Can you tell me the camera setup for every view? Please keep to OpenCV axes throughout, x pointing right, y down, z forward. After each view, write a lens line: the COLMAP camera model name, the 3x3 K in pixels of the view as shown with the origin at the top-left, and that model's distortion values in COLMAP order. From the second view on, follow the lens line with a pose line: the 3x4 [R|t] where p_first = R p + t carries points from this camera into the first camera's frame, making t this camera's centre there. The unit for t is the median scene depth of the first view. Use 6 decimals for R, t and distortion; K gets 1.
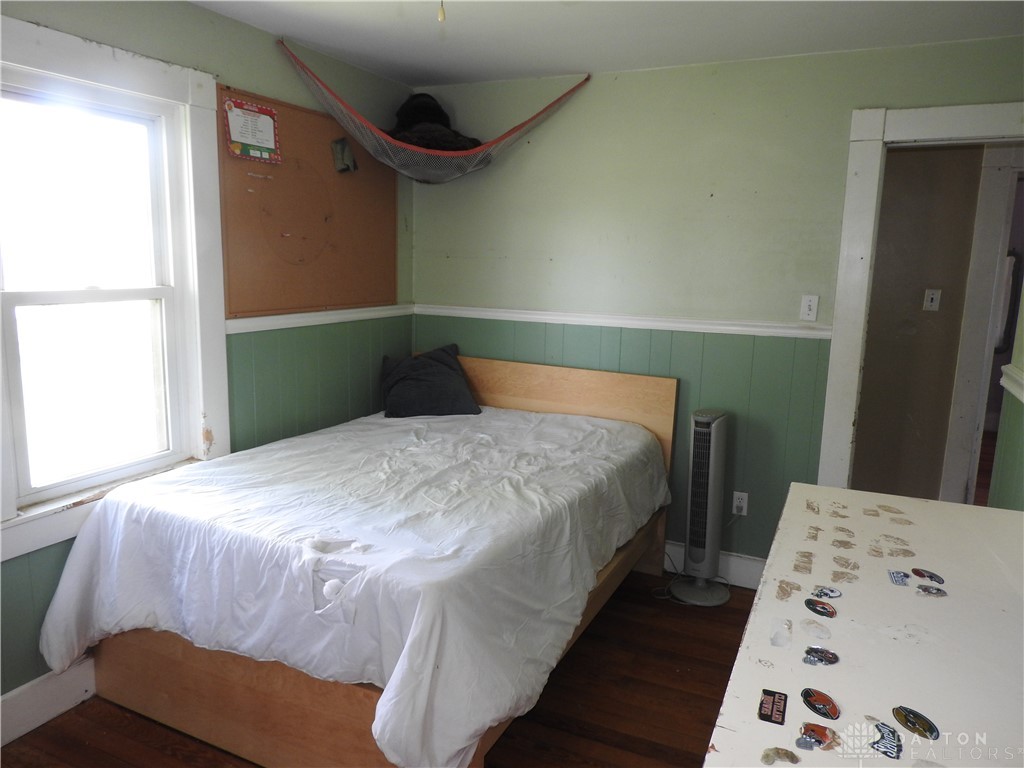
lens RADIAL K [[723.1, 0, 512.0], [0, 723.1, 384.0], [0, 0, 1]] dist [-0.001464, -0.003051]
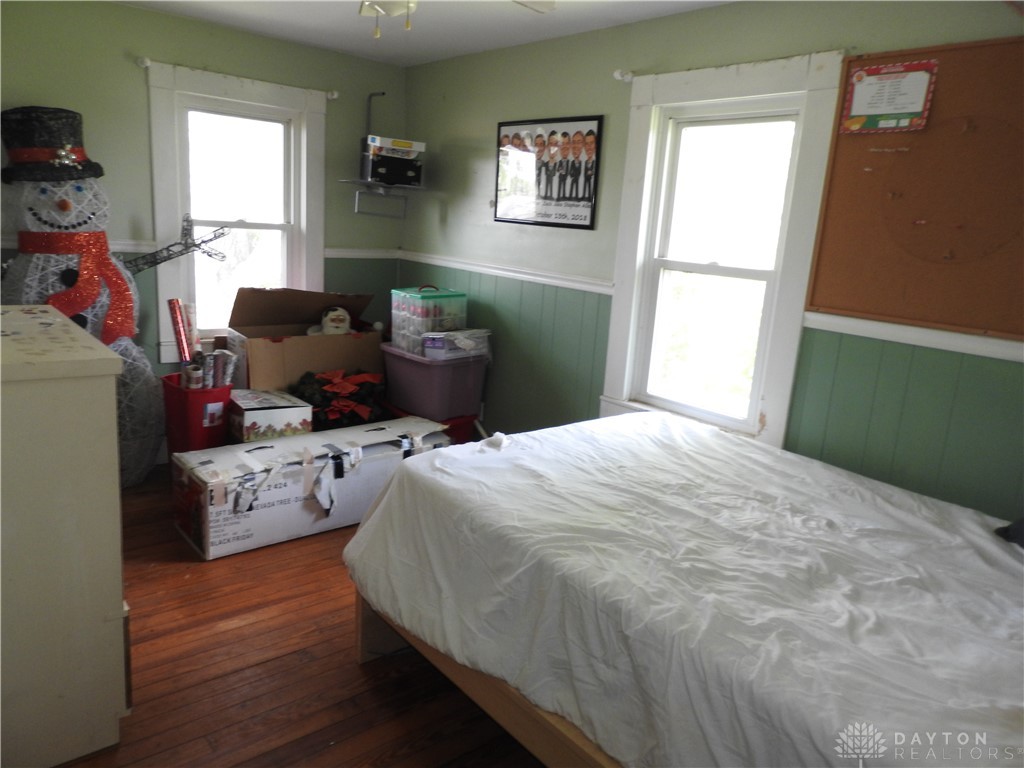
lens RADIAL K [[723.1, 0, 512.0], [0, 723.1, 384.0], [0, 0, 1]] dist [-0.001464, -0.003051]
pose [[-0.410338, 0.151436, -0.899272, 0.647677], [-0.233536, 0.935782, 0.264147, -0.164876], [0.881523, 0.318401, -0.348621, 1.054562]]
